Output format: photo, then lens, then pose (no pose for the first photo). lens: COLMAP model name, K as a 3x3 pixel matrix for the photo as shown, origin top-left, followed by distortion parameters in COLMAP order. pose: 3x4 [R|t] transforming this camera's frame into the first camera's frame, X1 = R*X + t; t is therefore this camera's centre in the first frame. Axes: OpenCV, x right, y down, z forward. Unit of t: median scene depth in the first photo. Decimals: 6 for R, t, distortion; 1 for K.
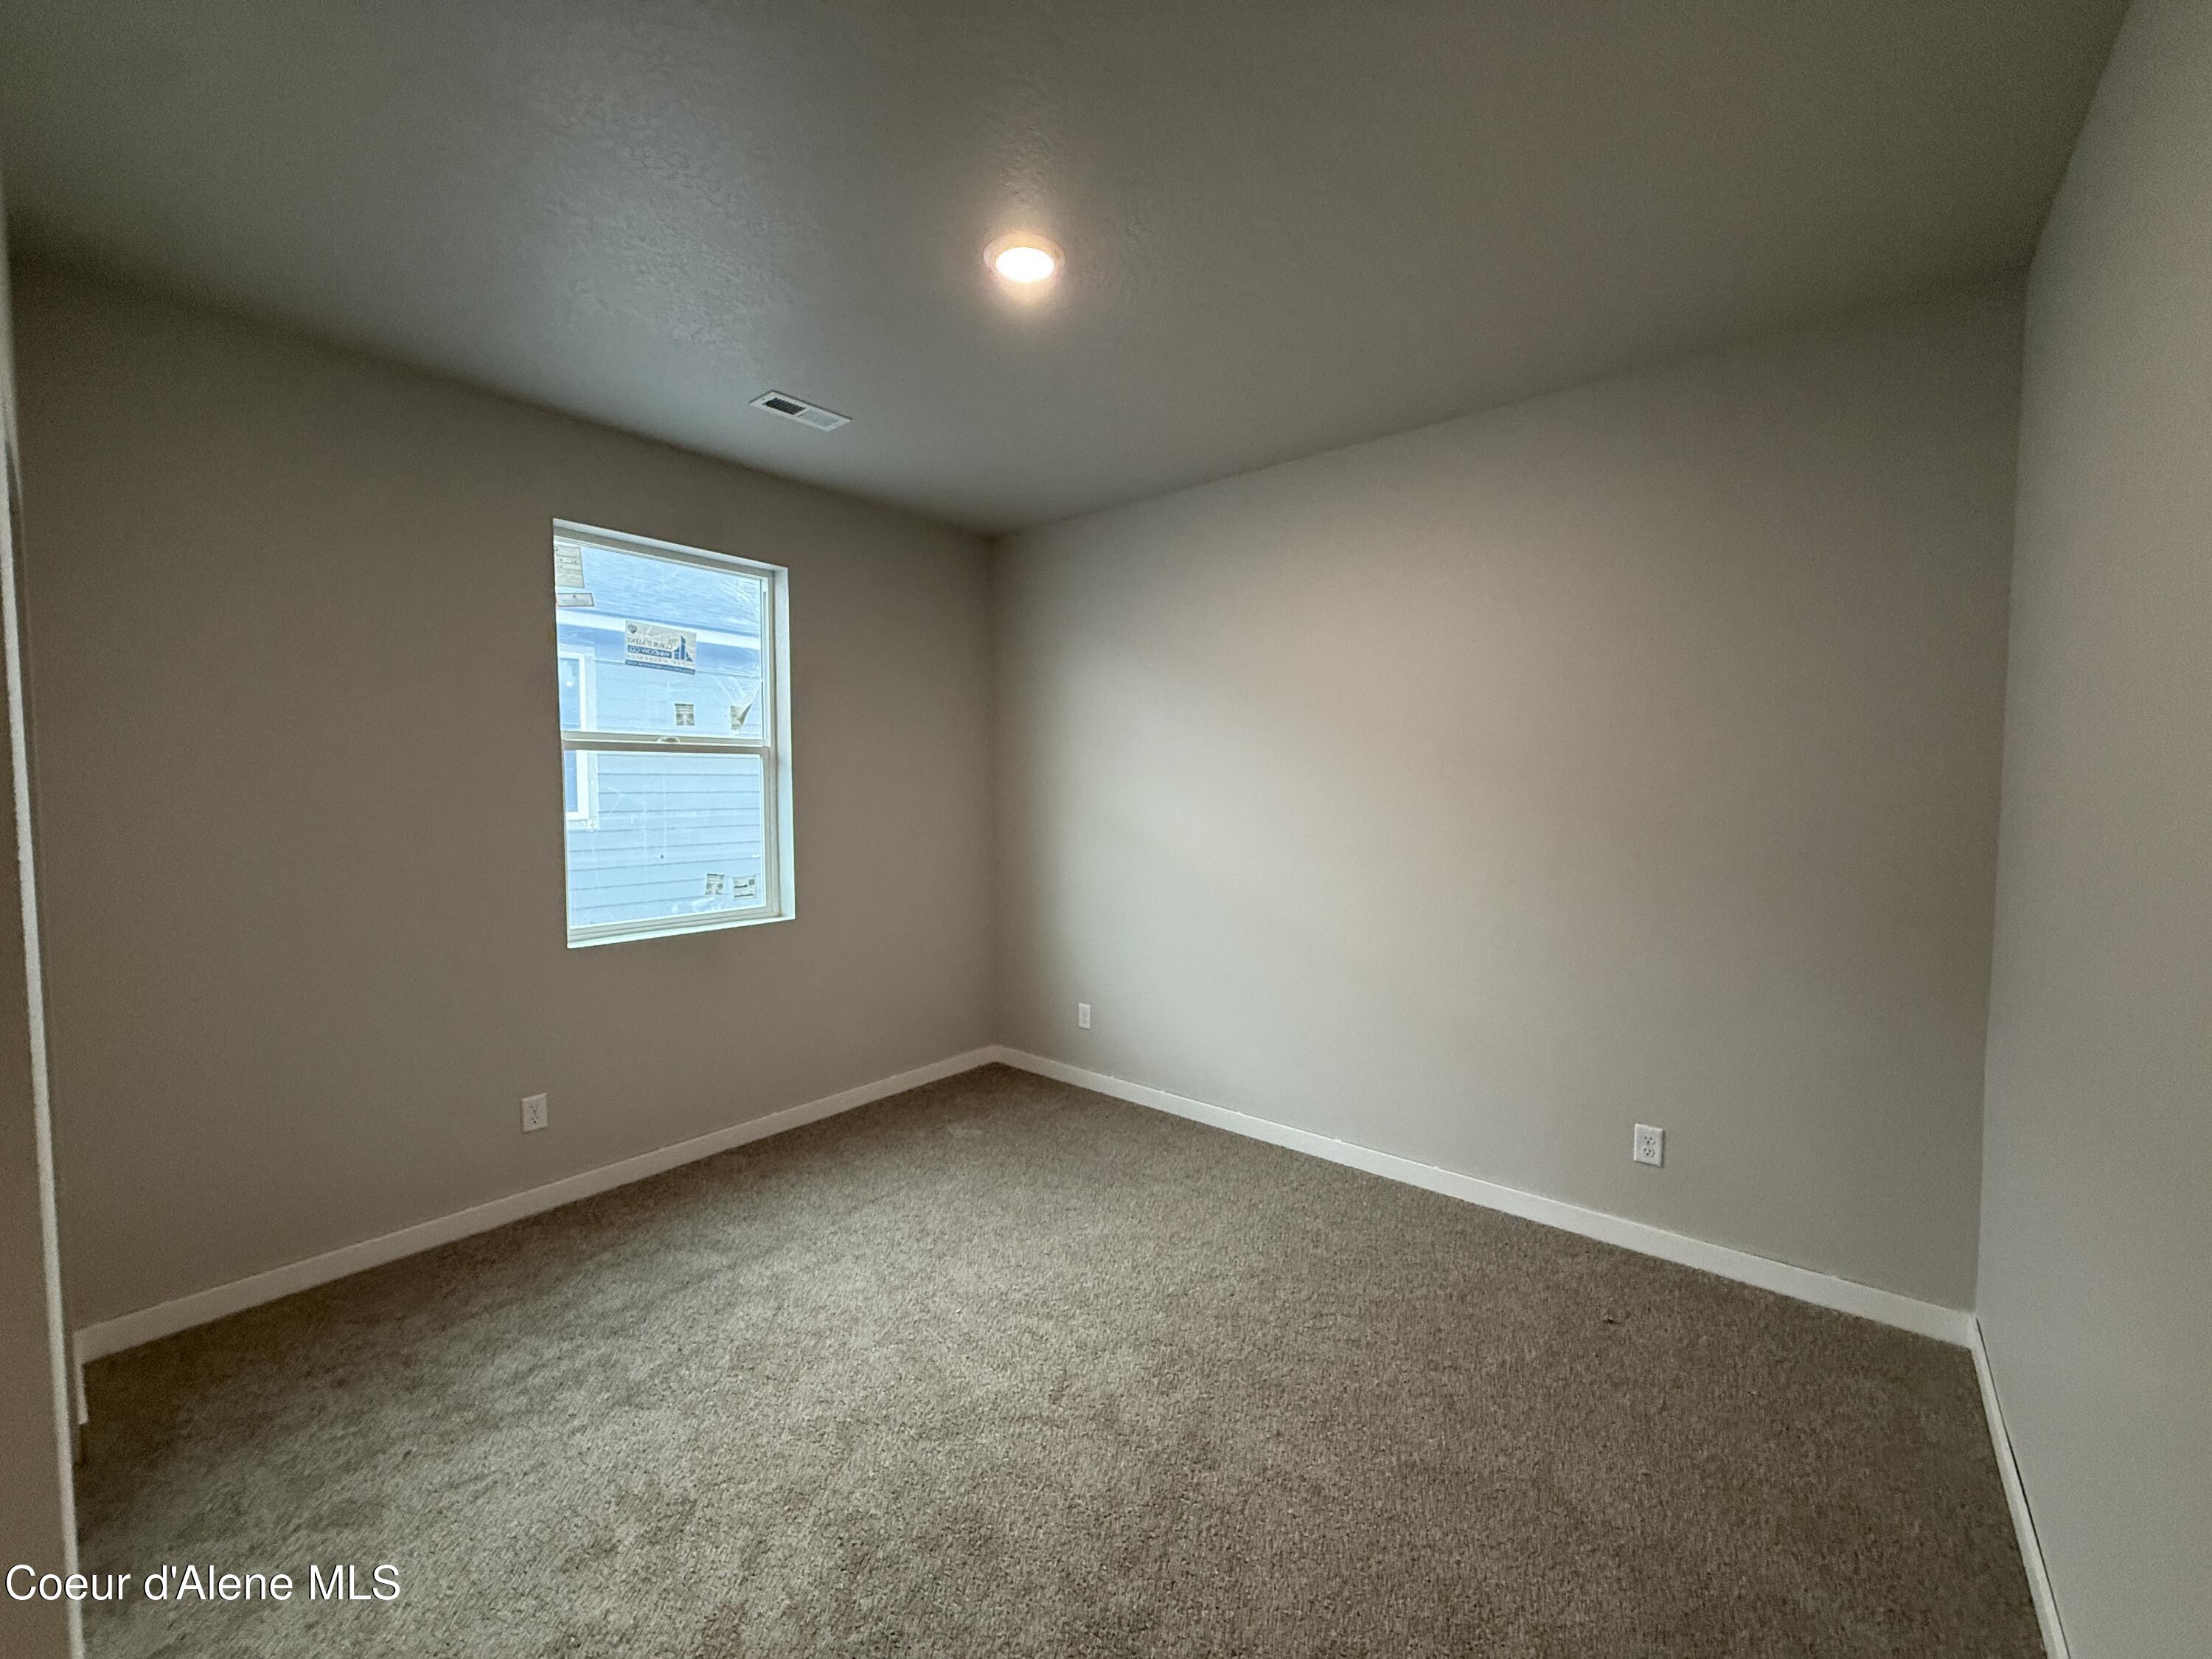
lens RADIAL K [[873.9, 0, 1101.2], [0, 873.9, 825.9], [0, 0, 1]] dist [-0.000700, 0.000198]
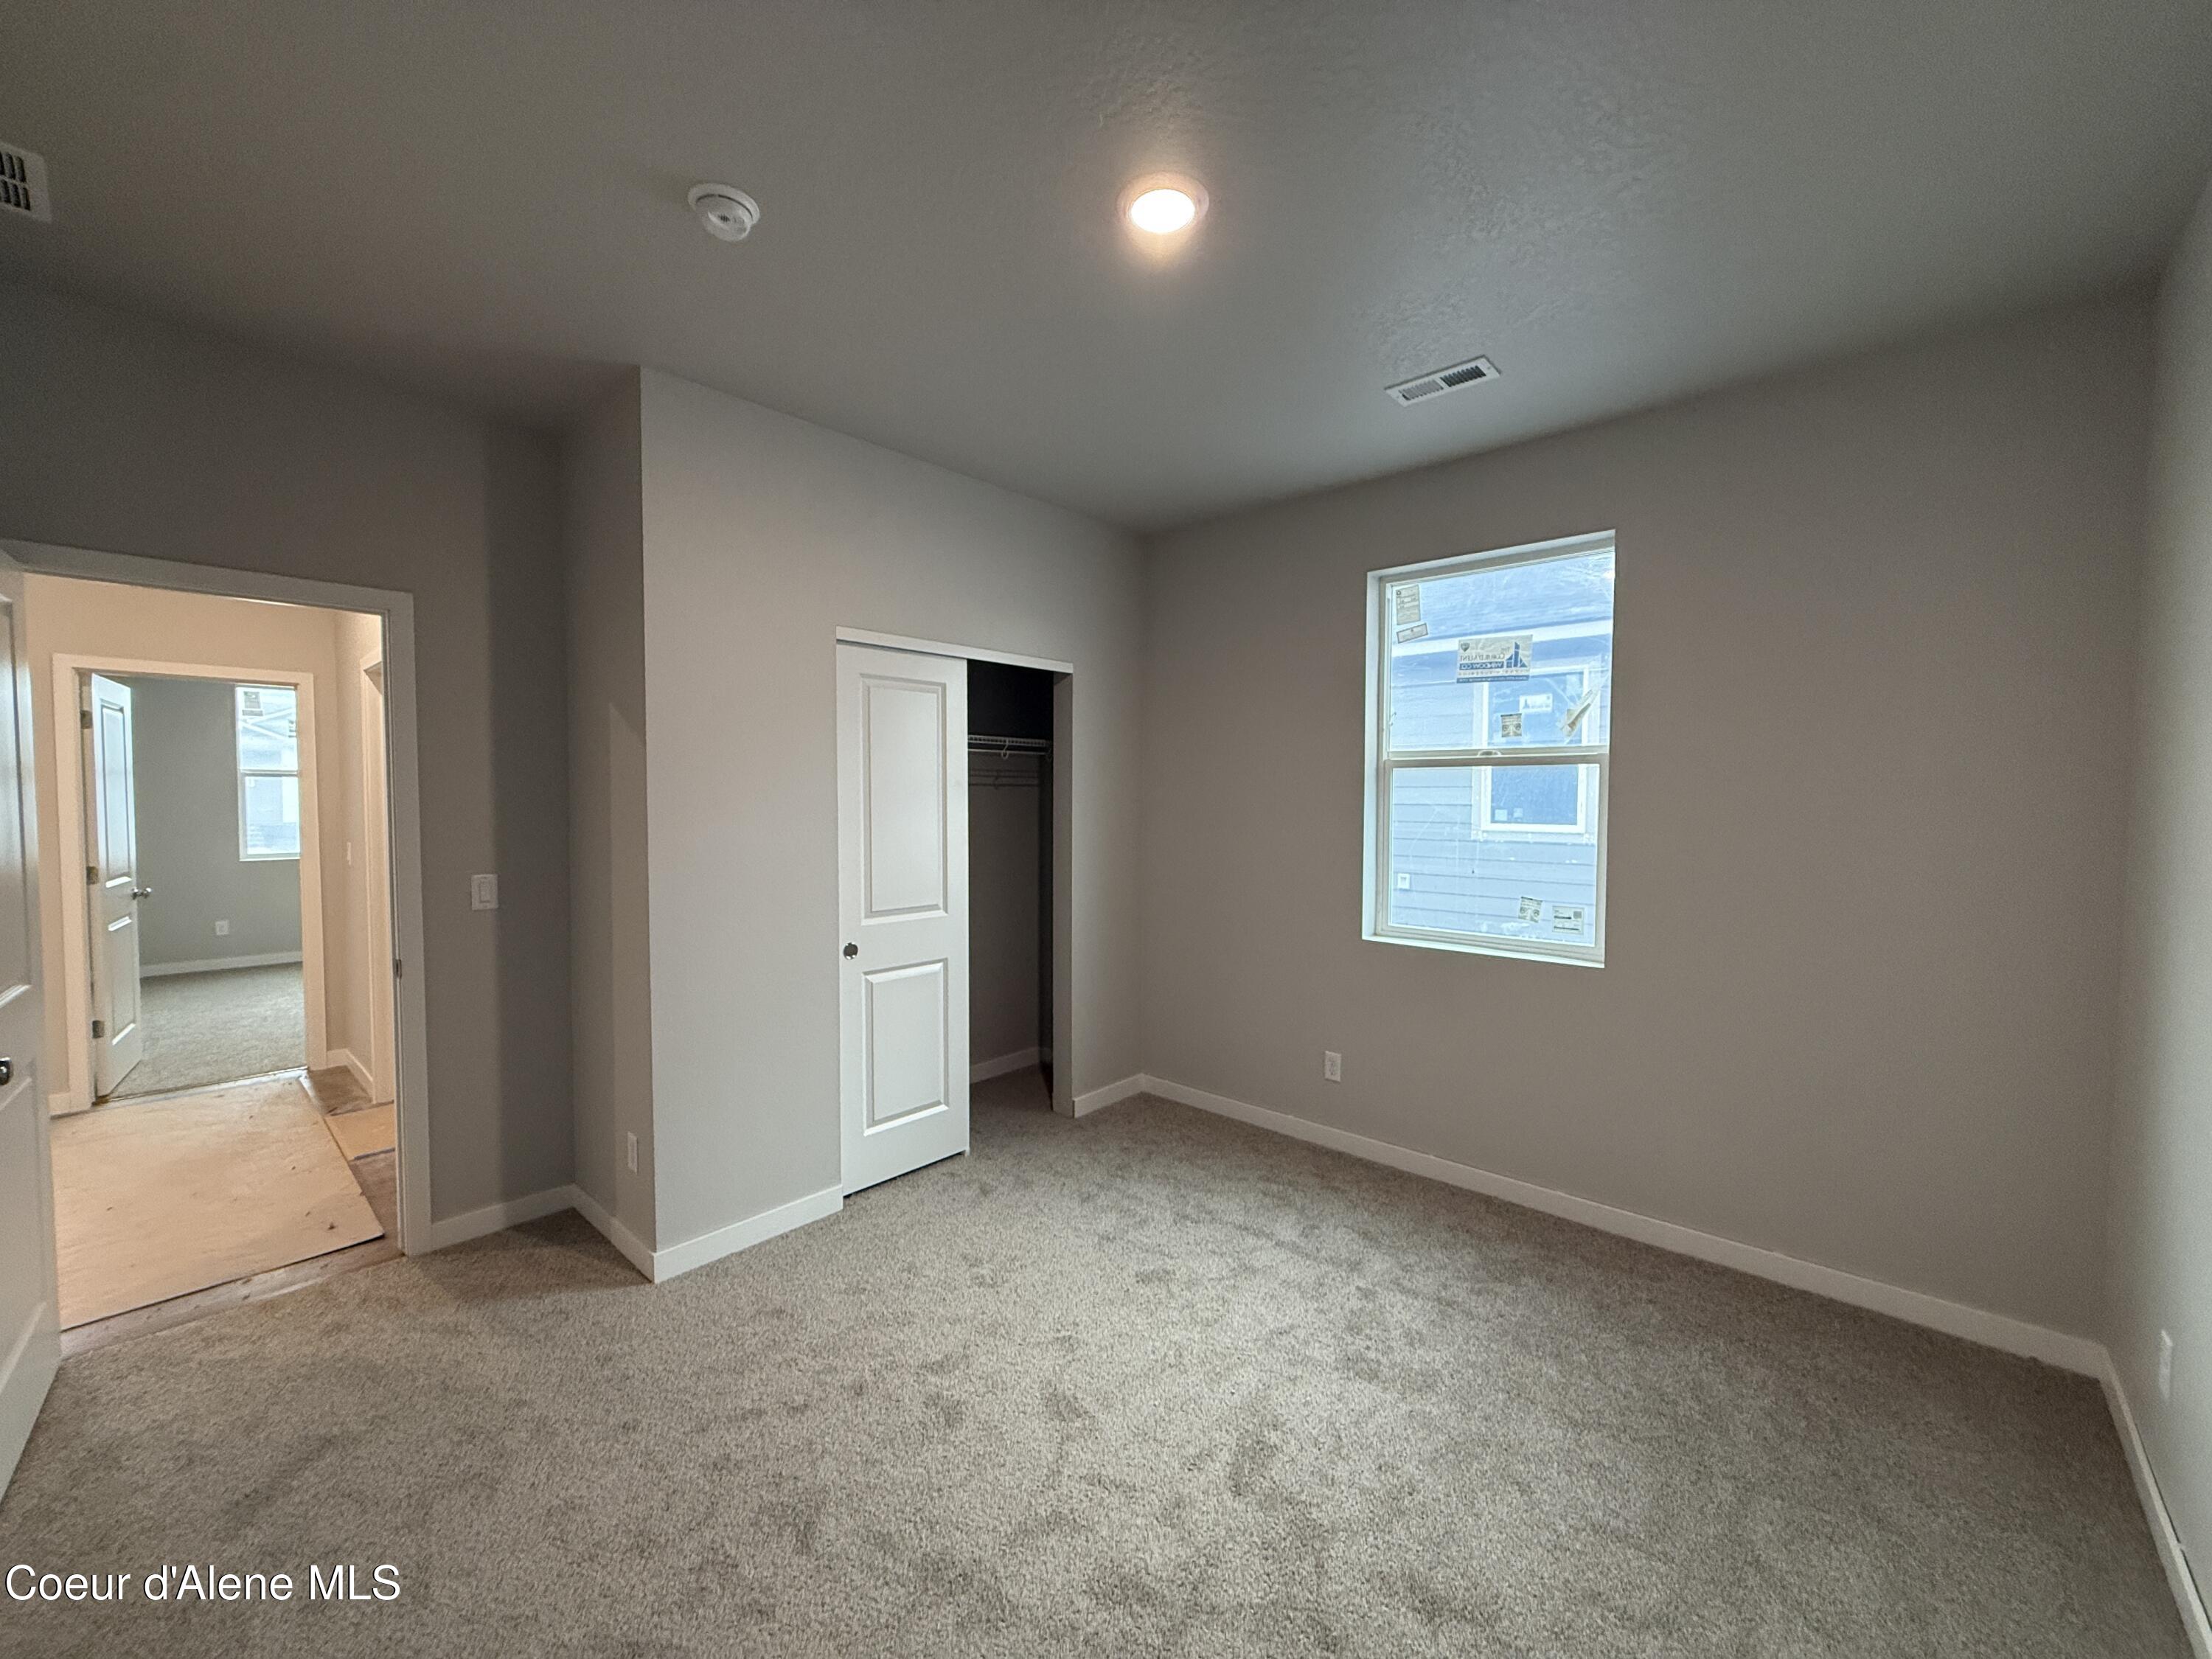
lens RADIAL K [[873.9, 0, 1101.2], [0, 873.9, 825.9], [0, 0, 1]] dist [-0.000700, 0.000198]
pose [[-0.042882, 0.032676, -0.998546, 0.508048], [-0.053463, 0.997958, 0.034952, -0.029026], [0.997649, 0.054885, -0.041047, 0.623971]]
